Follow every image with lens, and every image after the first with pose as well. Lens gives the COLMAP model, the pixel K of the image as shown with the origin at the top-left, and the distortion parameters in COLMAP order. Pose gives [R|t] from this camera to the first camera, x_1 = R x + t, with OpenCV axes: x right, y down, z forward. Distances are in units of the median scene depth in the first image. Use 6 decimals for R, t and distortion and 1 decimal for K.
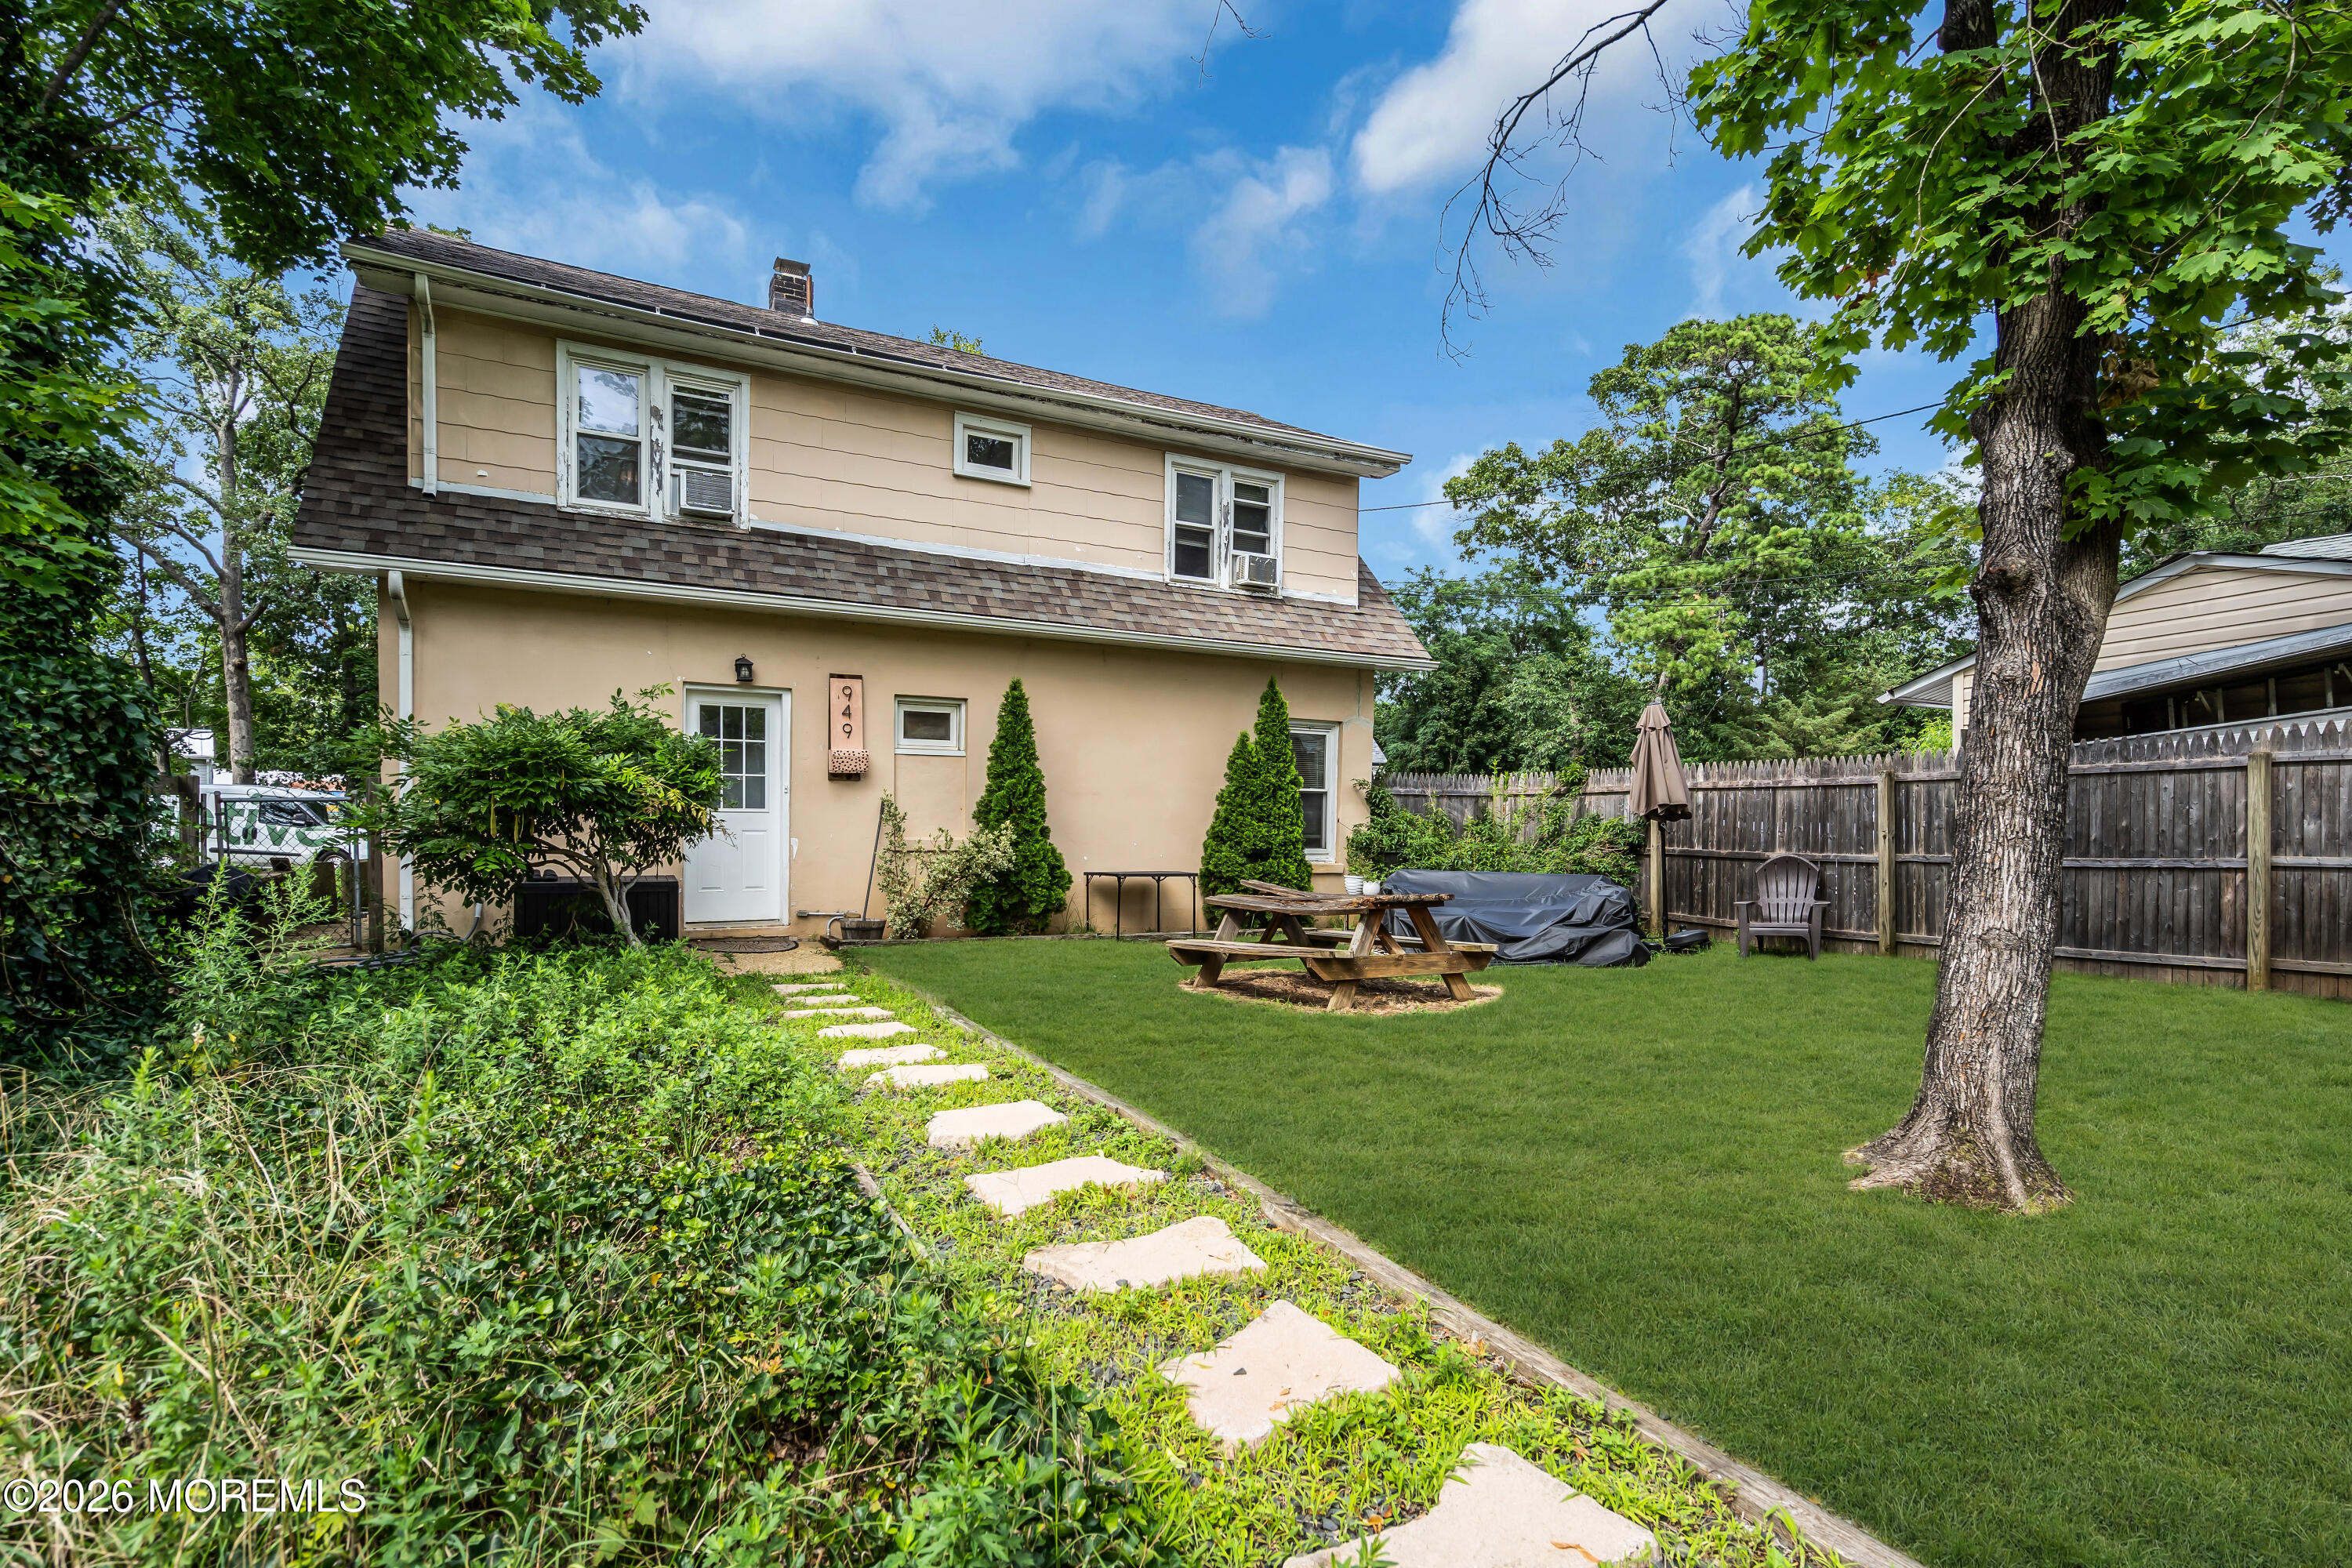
lens RADIAL K [[1122.5, 0, 1183.7], [0, 1122.5, 843.3], [0, 0, 1]] dist [0.002605, 0.000661]
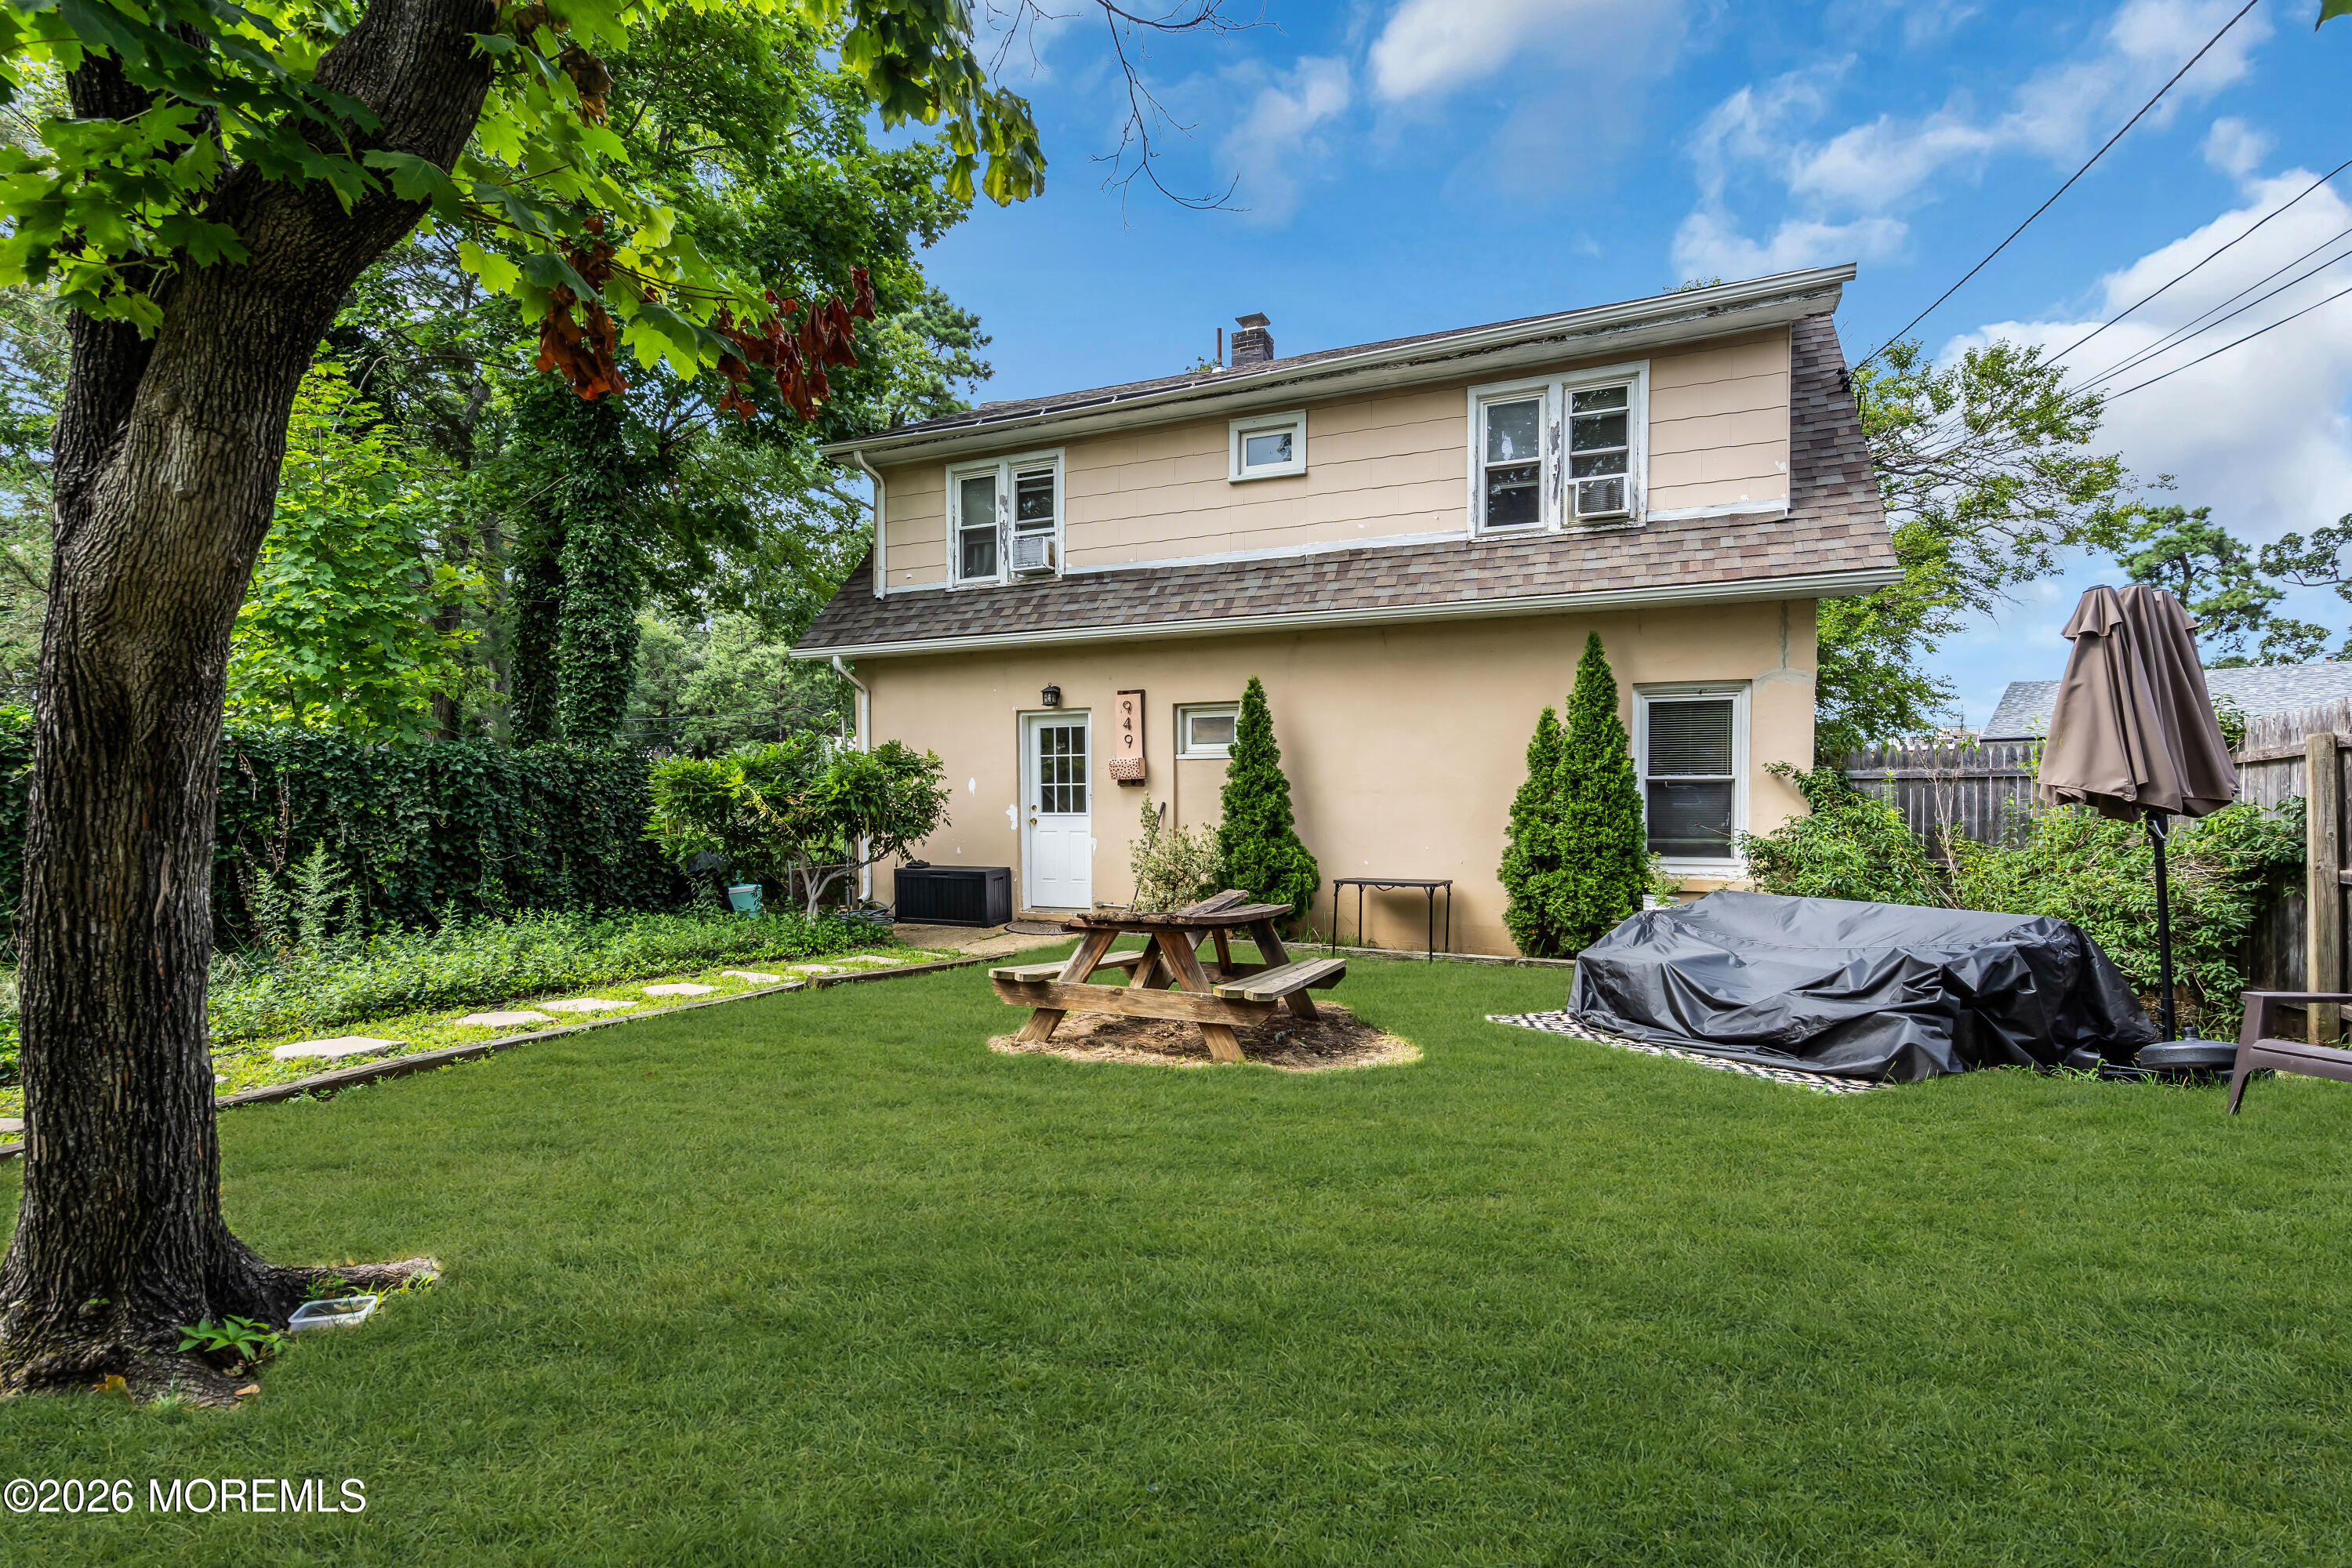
lens RADIAL K [[1074.8, 0, 1169.2], [0, 1074.8, 833.2], [0, 0, 1]] dist [-0.004428, 0.000190]
pose [[0.627420, 0.003888, -0.778672, 0.526151], [-0.011449, 0.999925, -0.004233, -0.005198], [0.778597, 0.011571, 0.627417, 0.351117]]
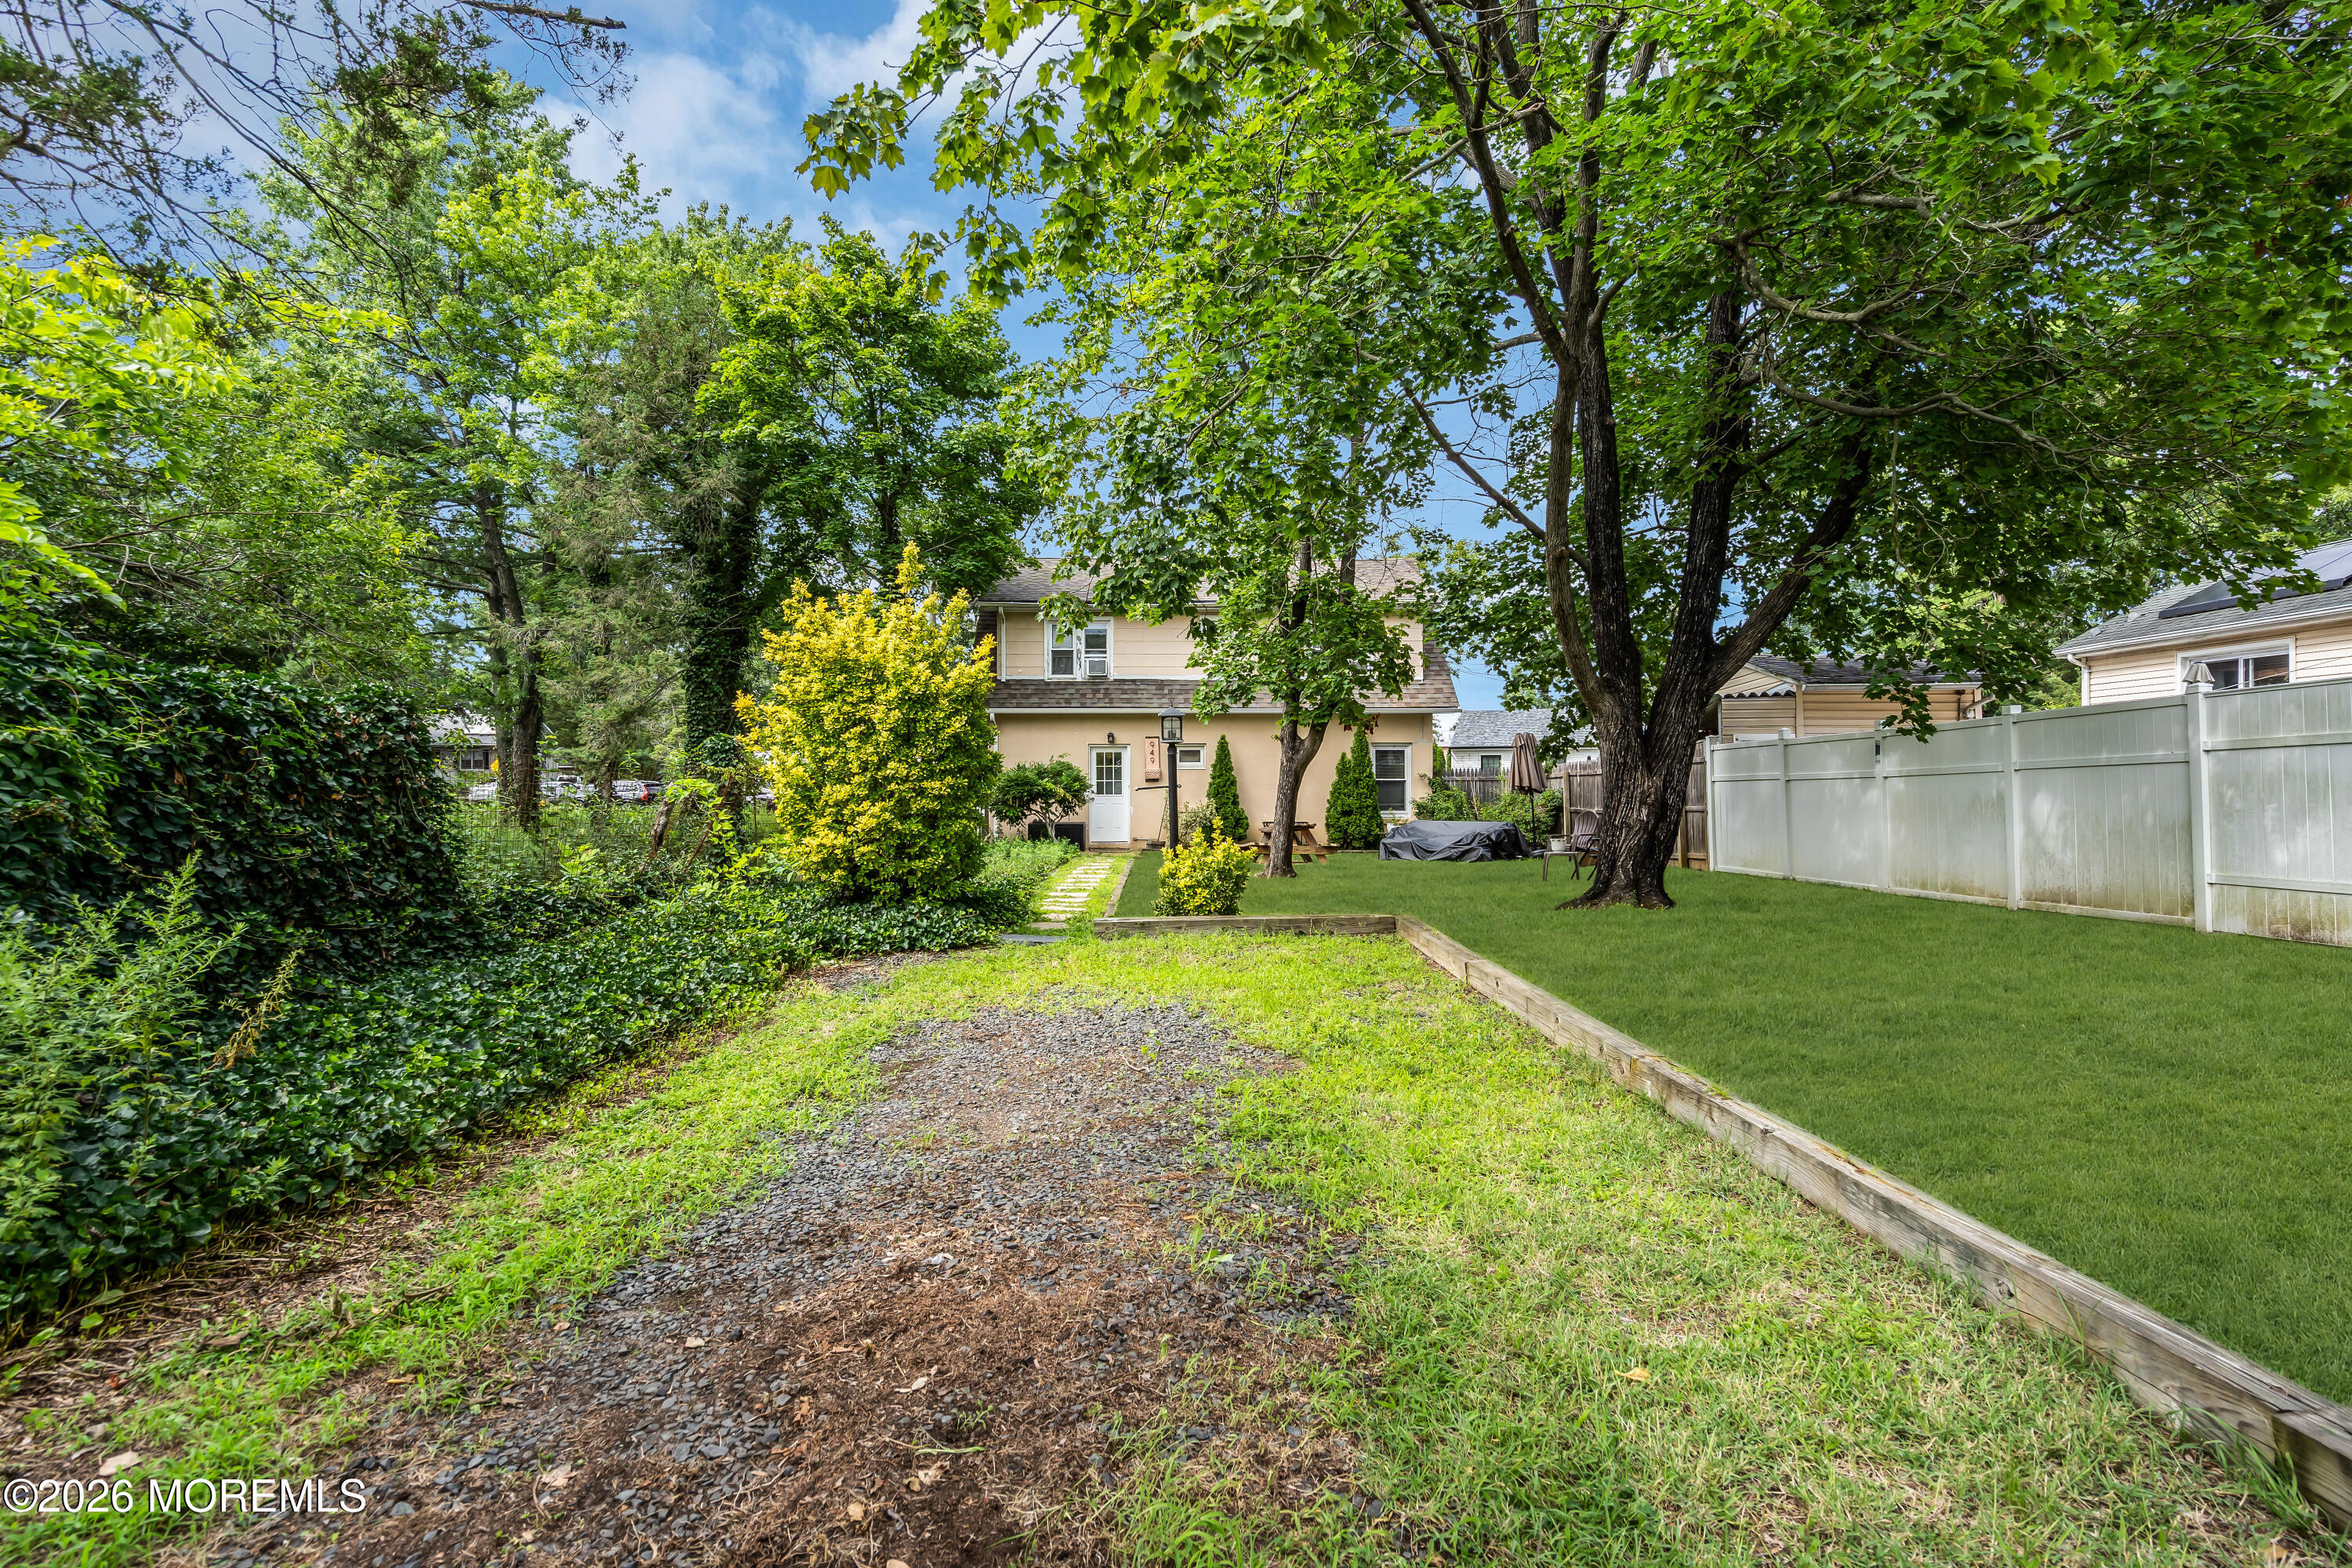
lens RADIAL K [[1107.3, 0, 1176.0], [0, 1107.3, 784.0], [0, 0, 1]] dist [-0.001847, 0.001333]
pose [[0.894671, -0.020522, -0.446254, 0.735255], [0.006561, 0.999440, -0.032807, 0.022919], [0.446677, 0.026424, 0.894305, -0.989098]]
